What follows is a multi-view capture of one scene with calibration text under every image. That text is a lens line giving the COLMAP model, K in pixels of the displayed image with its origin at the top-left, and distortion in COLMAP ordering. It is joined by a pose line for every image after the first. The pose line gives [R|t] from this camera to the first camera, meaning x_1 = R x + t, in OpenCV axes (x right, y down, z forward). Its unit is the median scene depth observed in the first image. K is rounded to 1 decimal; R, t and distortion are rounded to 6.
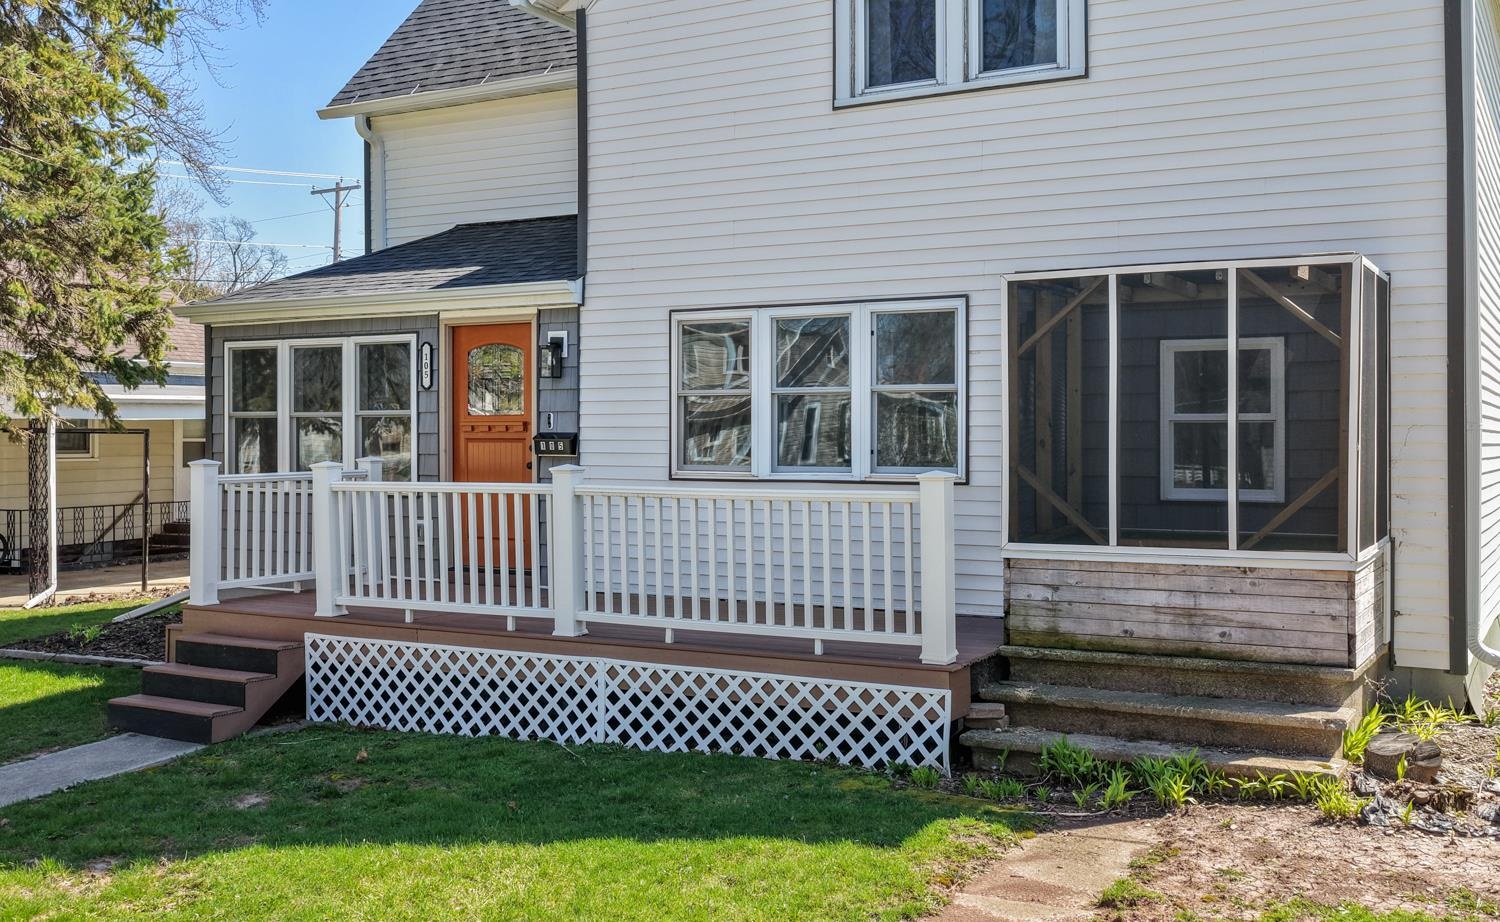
lens RADIAL K [[1469.9, 0, 726.1], [0, 1469.9, 431.1], [0, 0, 1]] dist [0.001059, 0.000000]
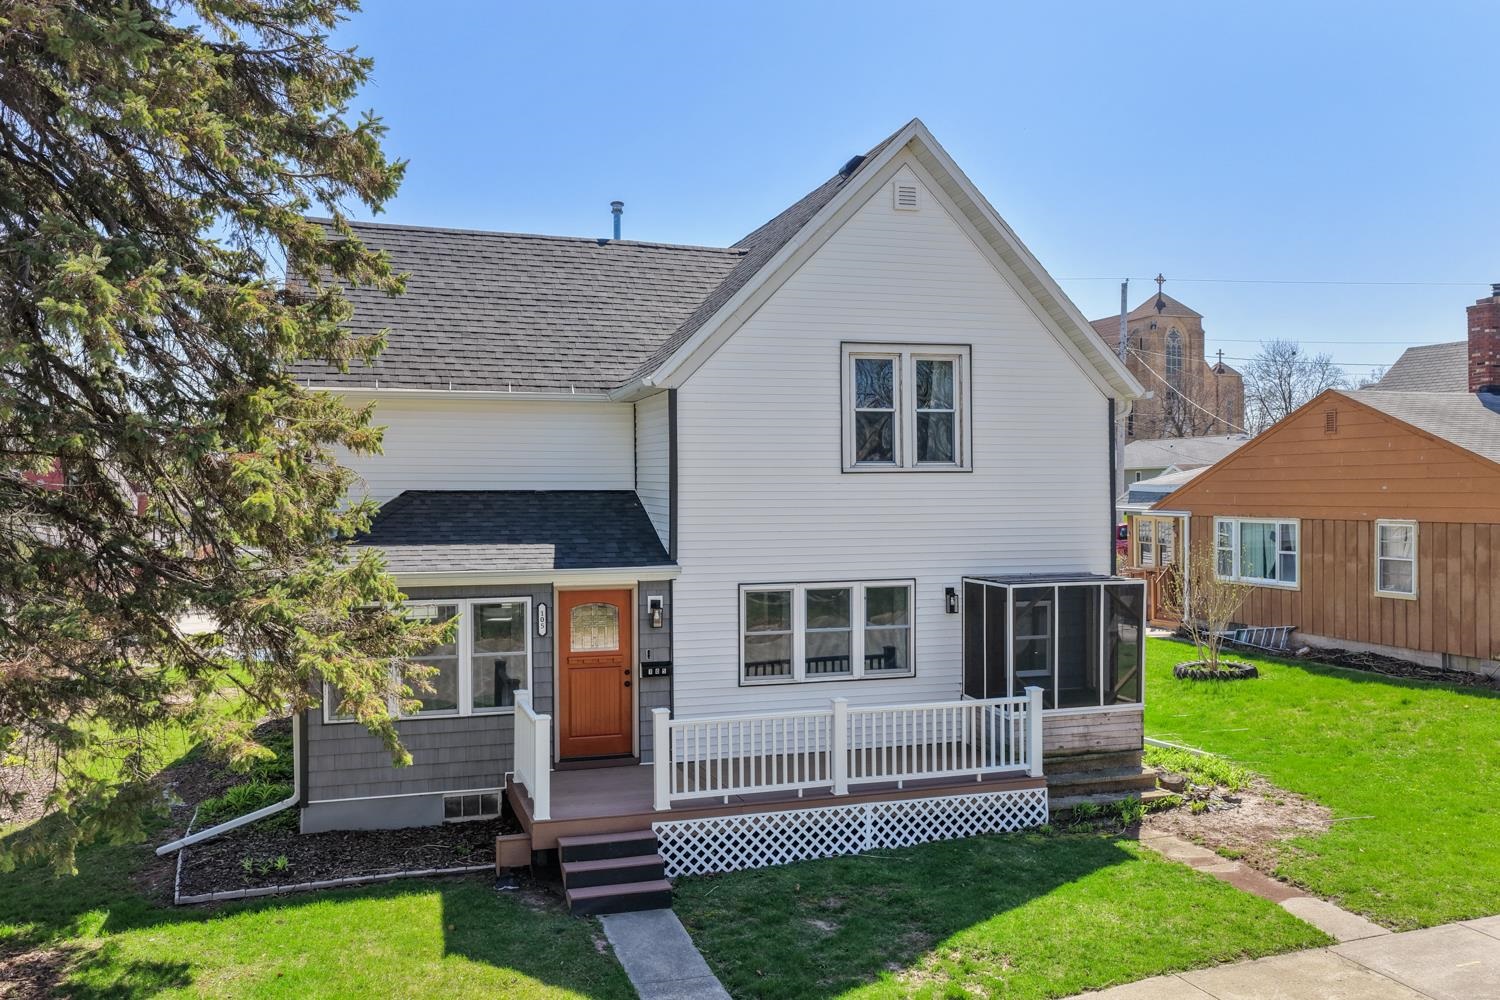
lens RADIAL K [[1250.6, 0, 746.3], [0, 1250.6, 497.6], [0, 0, 1]] dist [-0.007654, 0.017437]
pose [[0.683389, -0.008633, 0.730003, -1.280073], [0.004195, 0.999960, 0.007899, -0.230567], [-0.730042, -0.002336, 0.683398, 0.051785]]
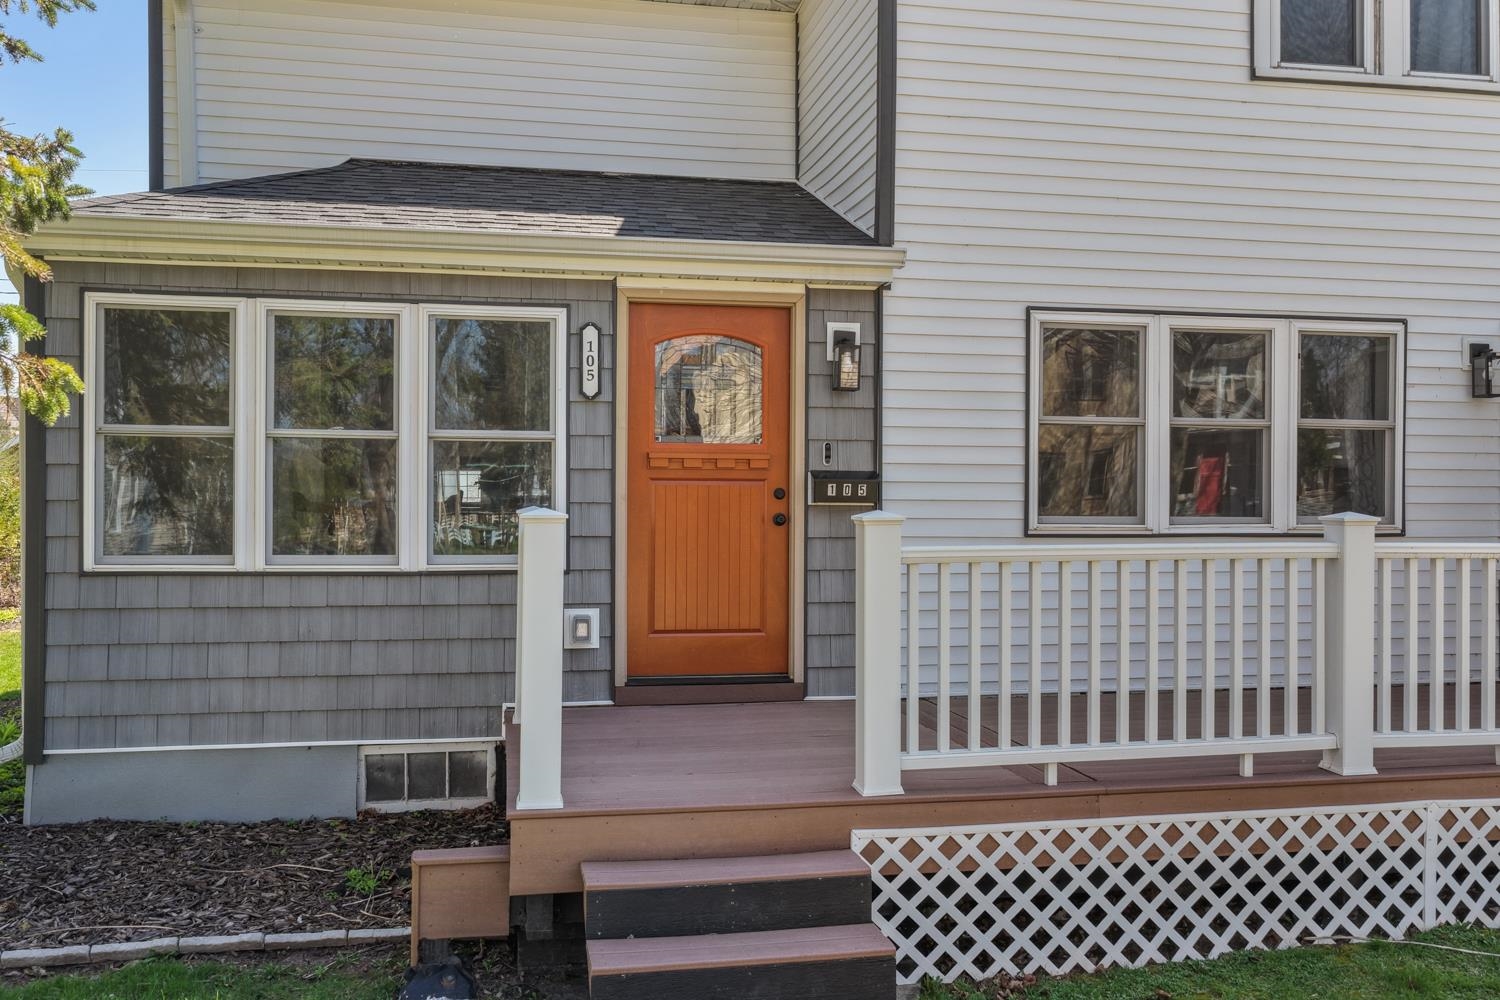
lens RADIAL K [[1250.6, 0, 750.6], [0, 1250.6, 496.7], [0, 0, 1]] dist [-0.007654, 0.017437]
pose [[0.758879, 0.005124, 0.651211, -0.674612], [-0.006827, 0.999977, 0.000088, 0.017117], [-0.651196, -0.004513, 0.758897, 0.749097]]
